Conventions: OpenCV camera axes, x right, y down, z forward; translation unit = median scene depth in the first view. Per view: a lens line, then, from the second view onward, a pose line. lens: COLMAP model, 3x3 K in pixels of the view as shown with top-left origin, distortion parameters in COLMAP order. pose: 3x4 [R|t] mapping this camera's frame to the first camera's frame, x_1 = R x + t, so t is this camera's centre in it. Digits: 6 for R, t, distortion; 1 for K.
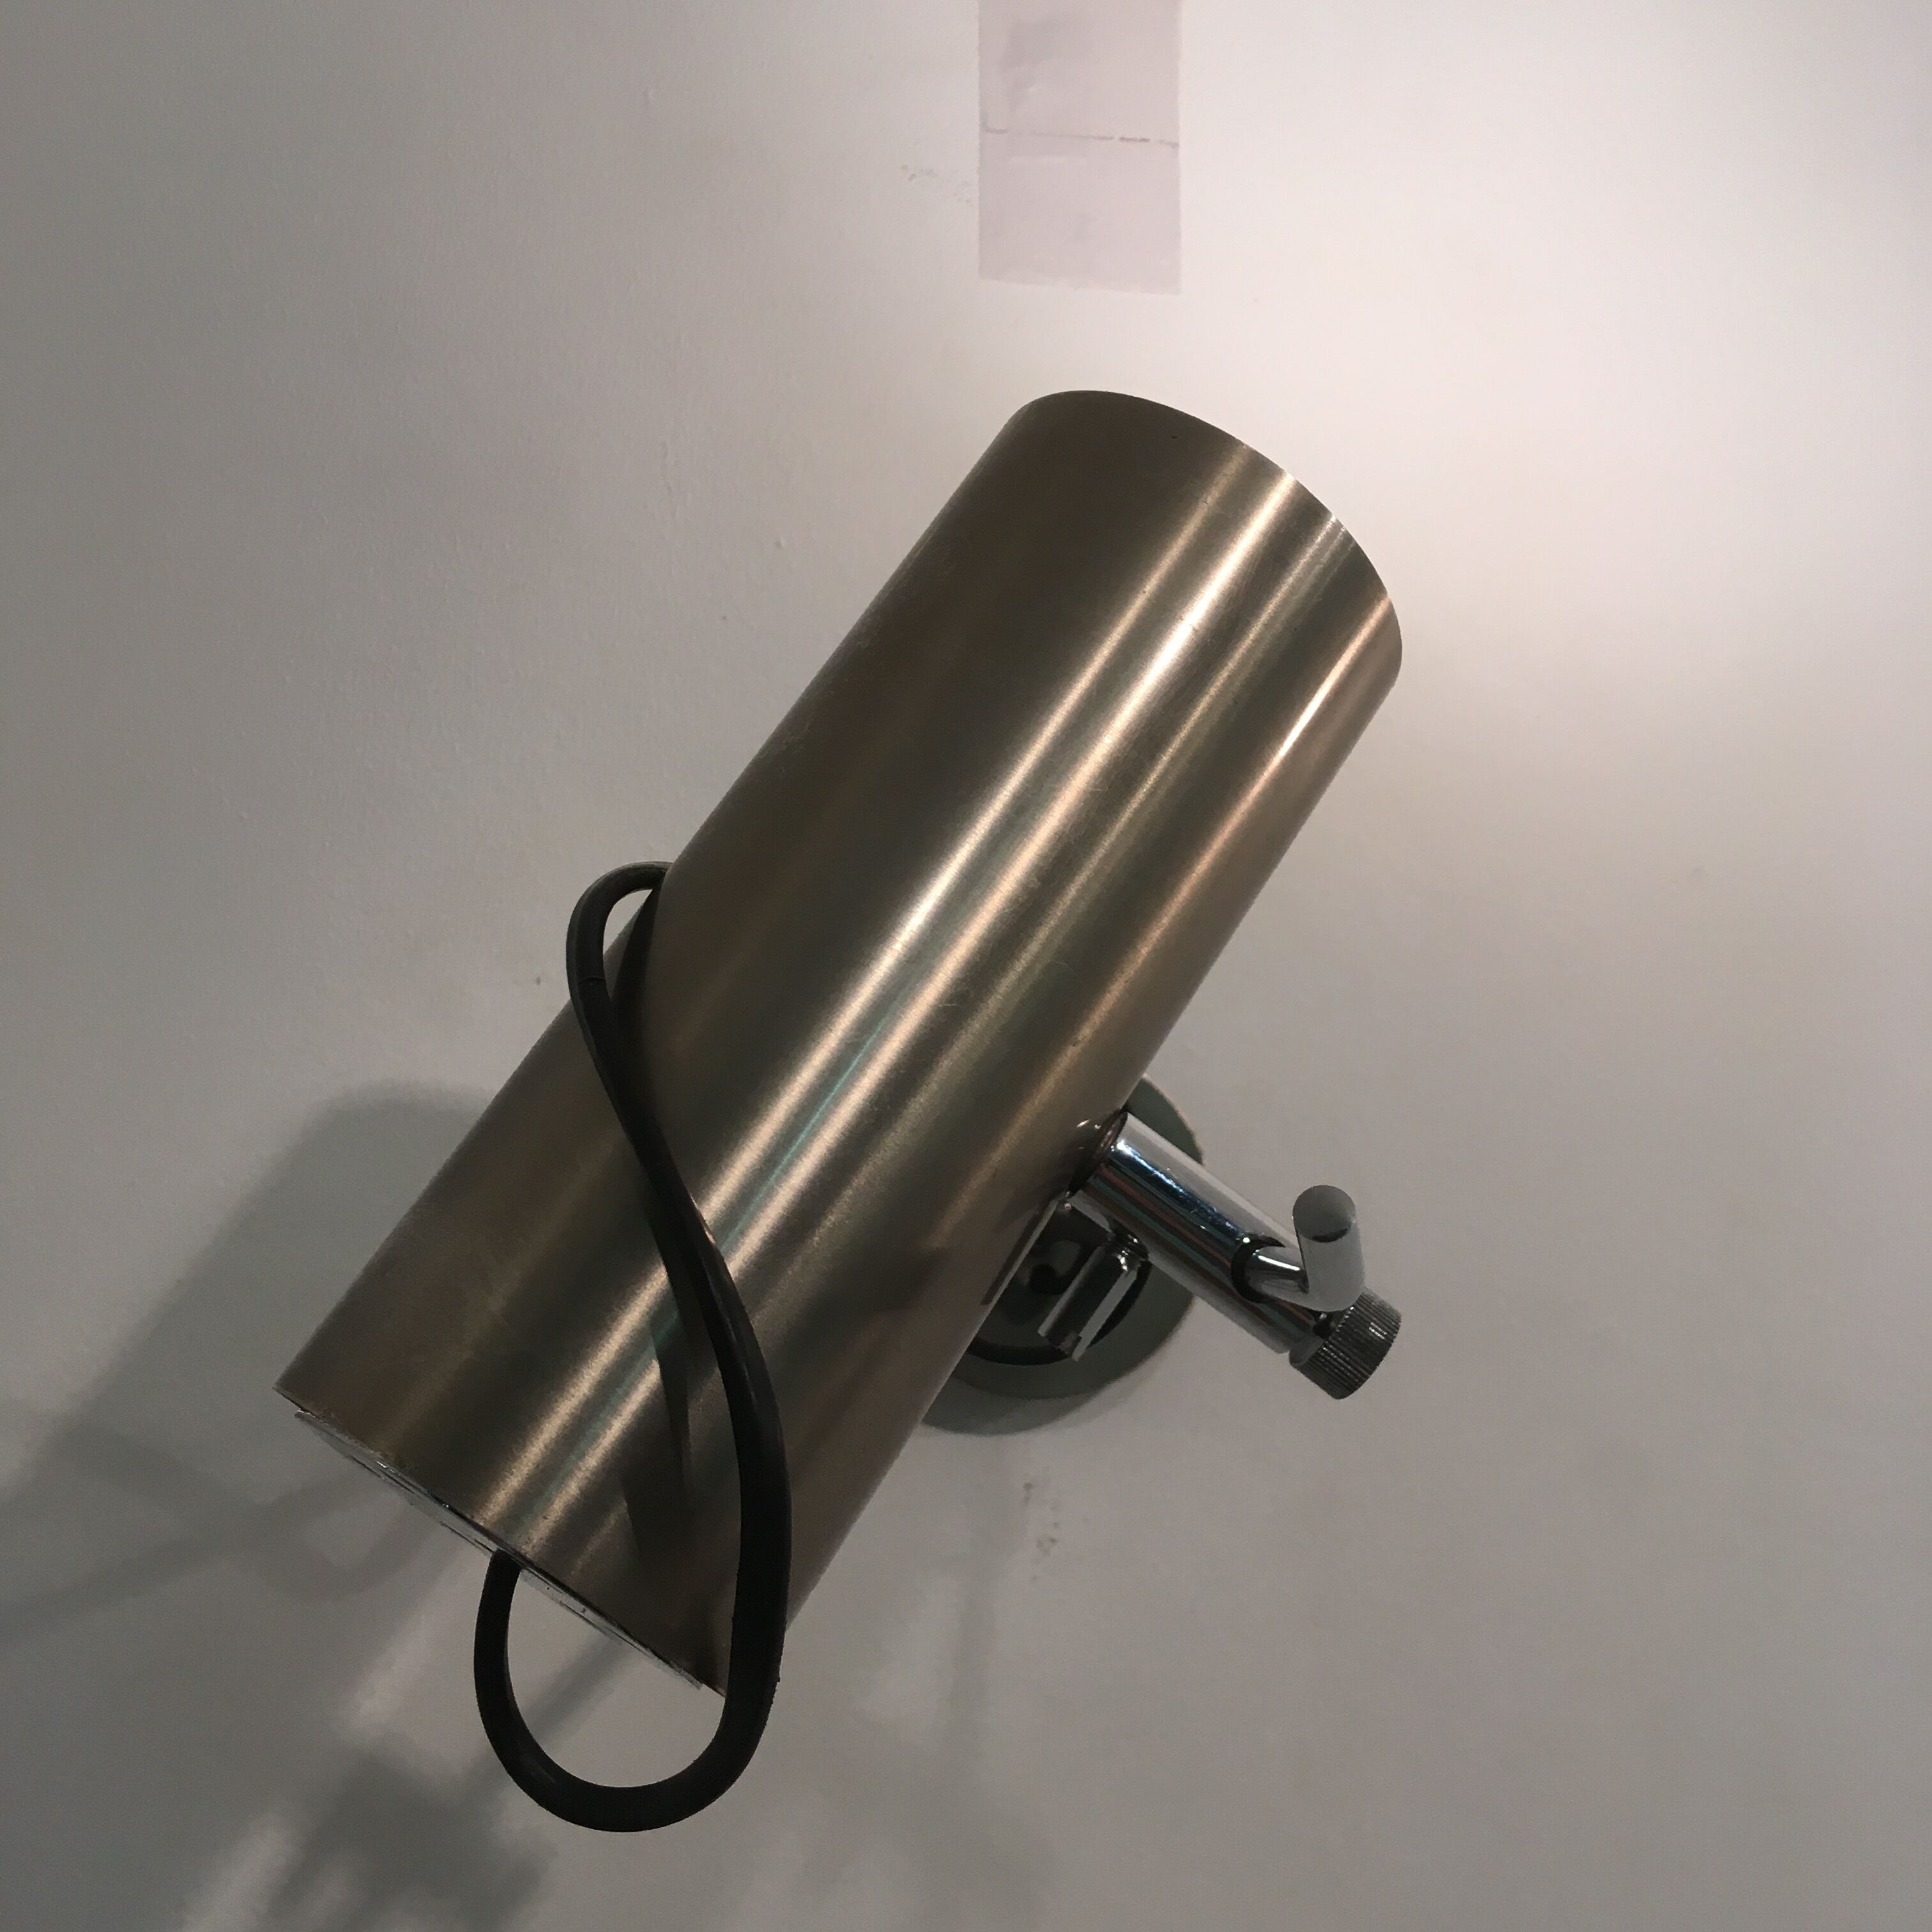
lens RADIAL K [[1988.0, 0, 950.1], [0, 1988.0, 968.1], [0, 0, 1]] dist [0.048139, 0.000000]
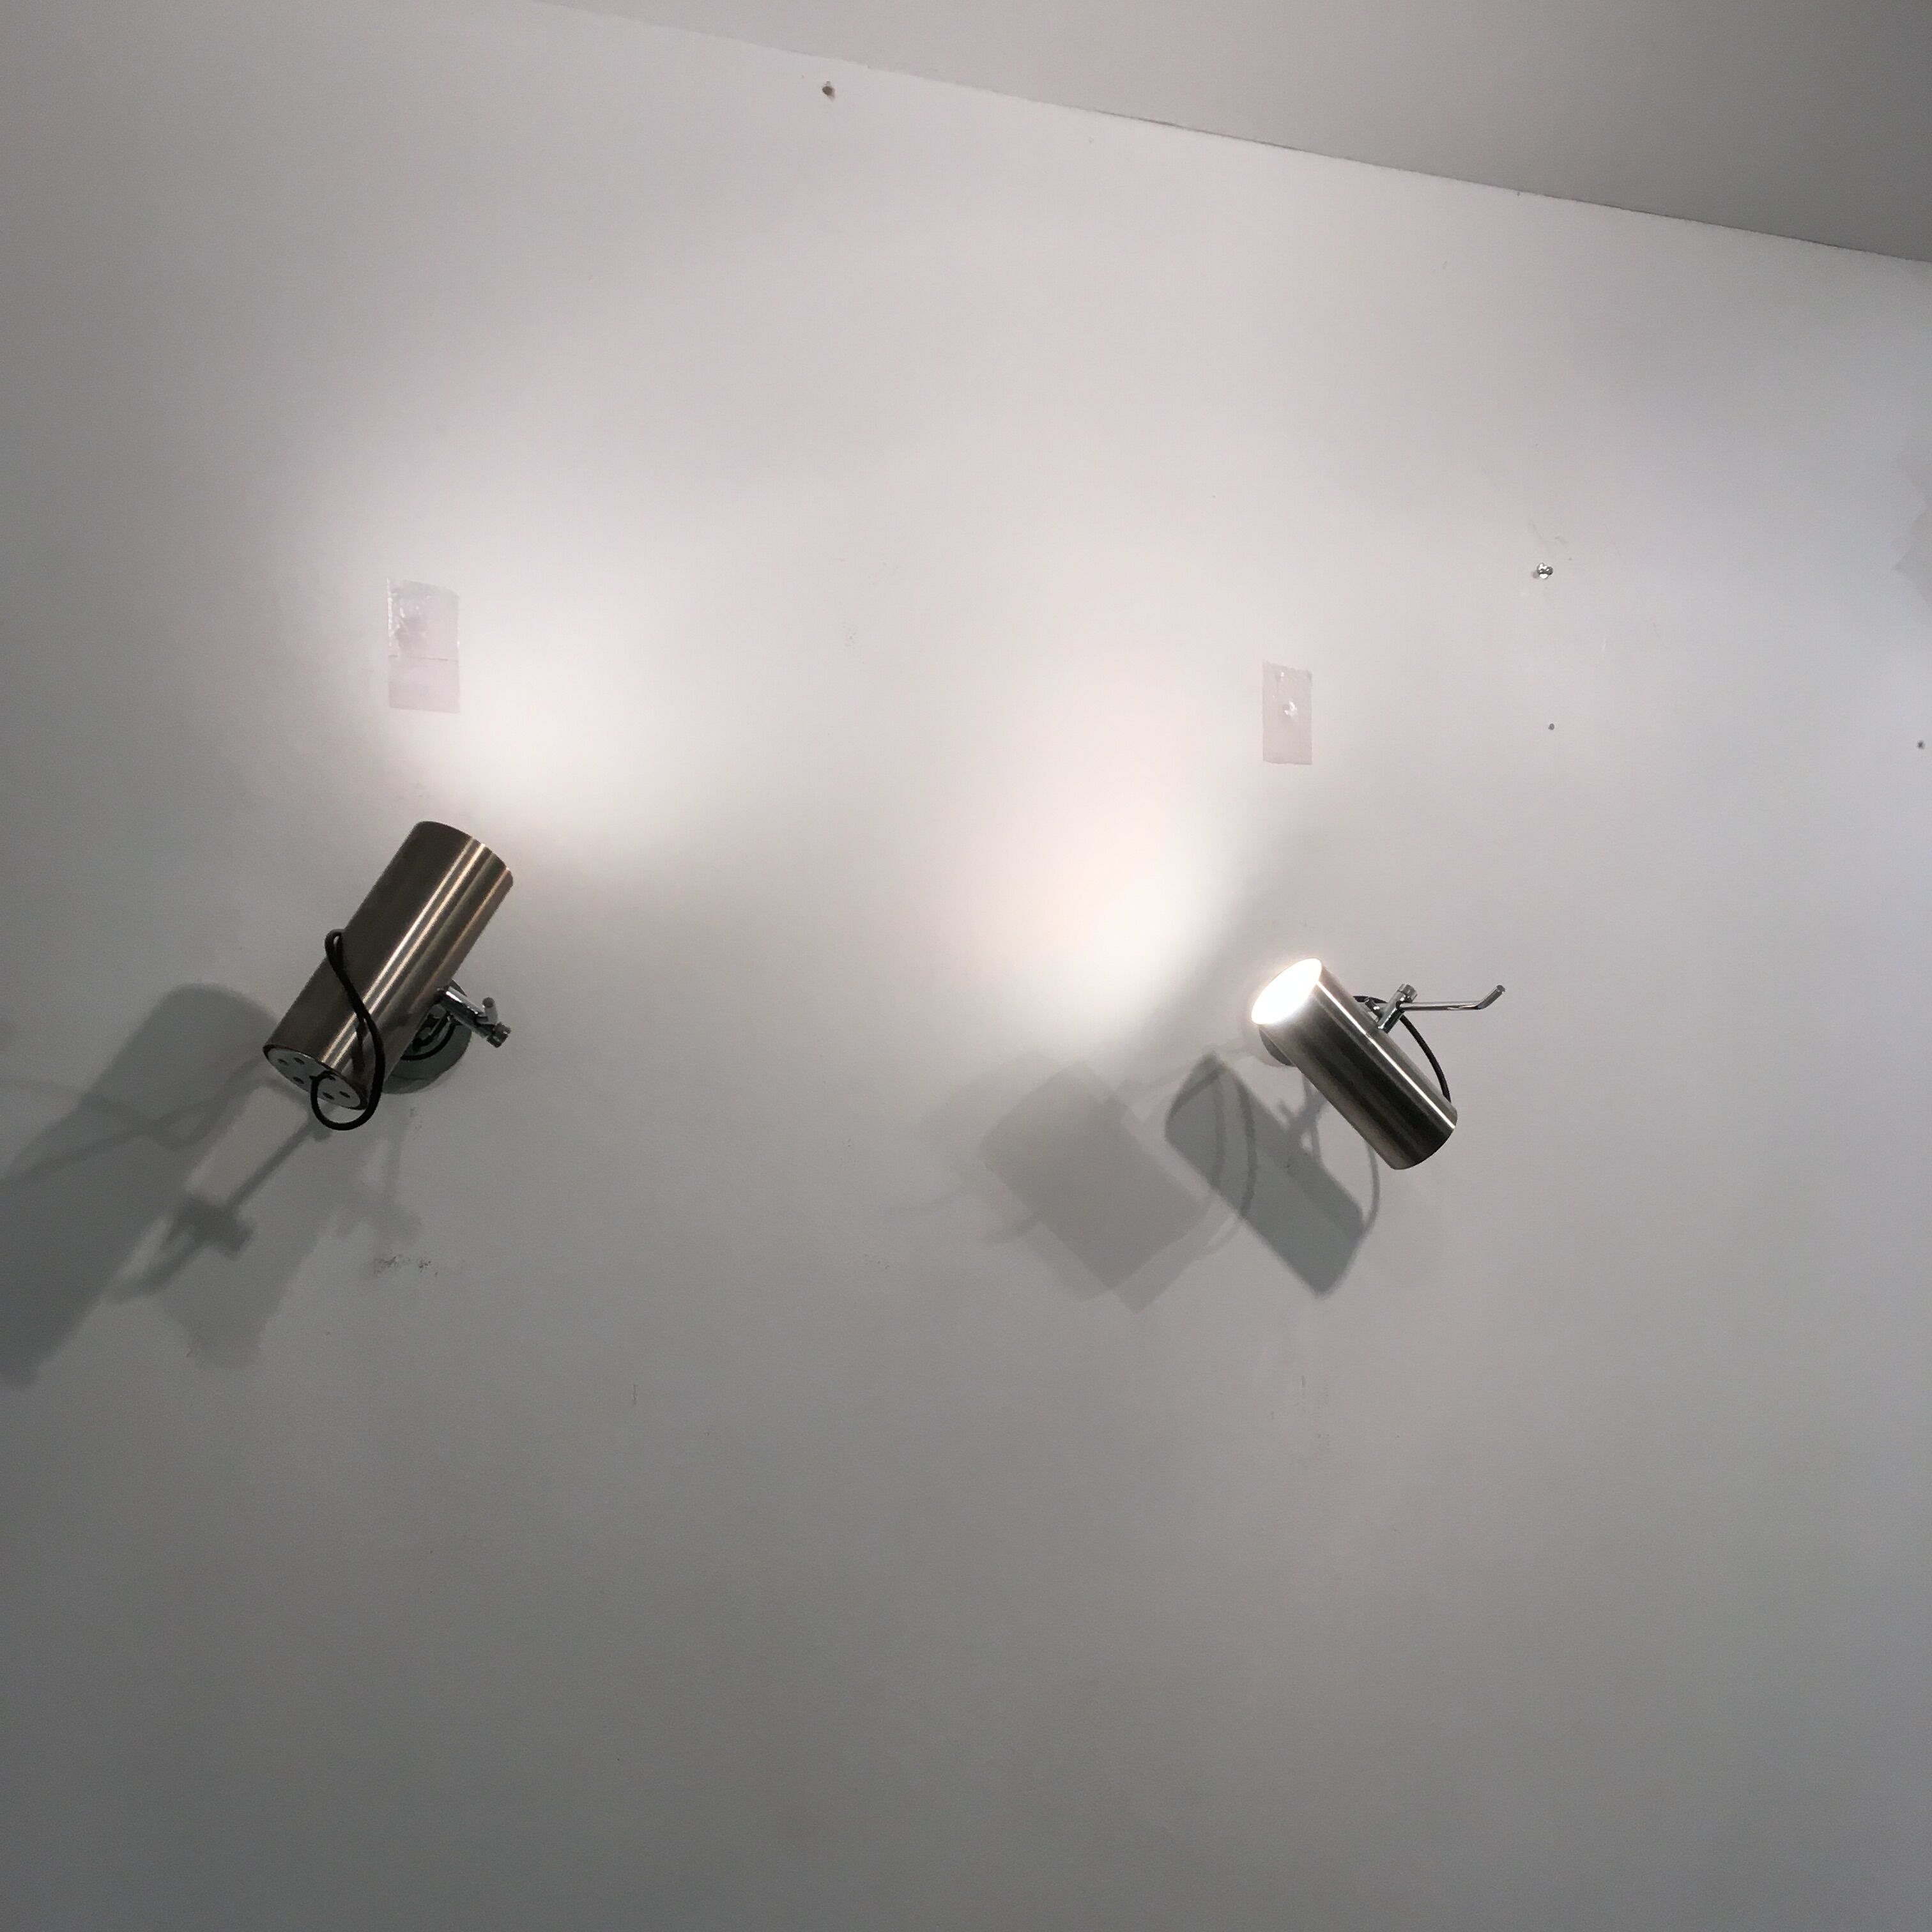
lens RADIAL K [[2181.5, 0, 988.3], [0, 2181.5, 967.0], [0, 0, 1]] dist [0.078961, 0.000000]
pose [[0.941694, -0.010973, 0.336292, -0.429543], [-0.003395, 0.999107, 0.042106, -0.180401], [-0.336454, -0.040792, 0.940816, -4.103729]]
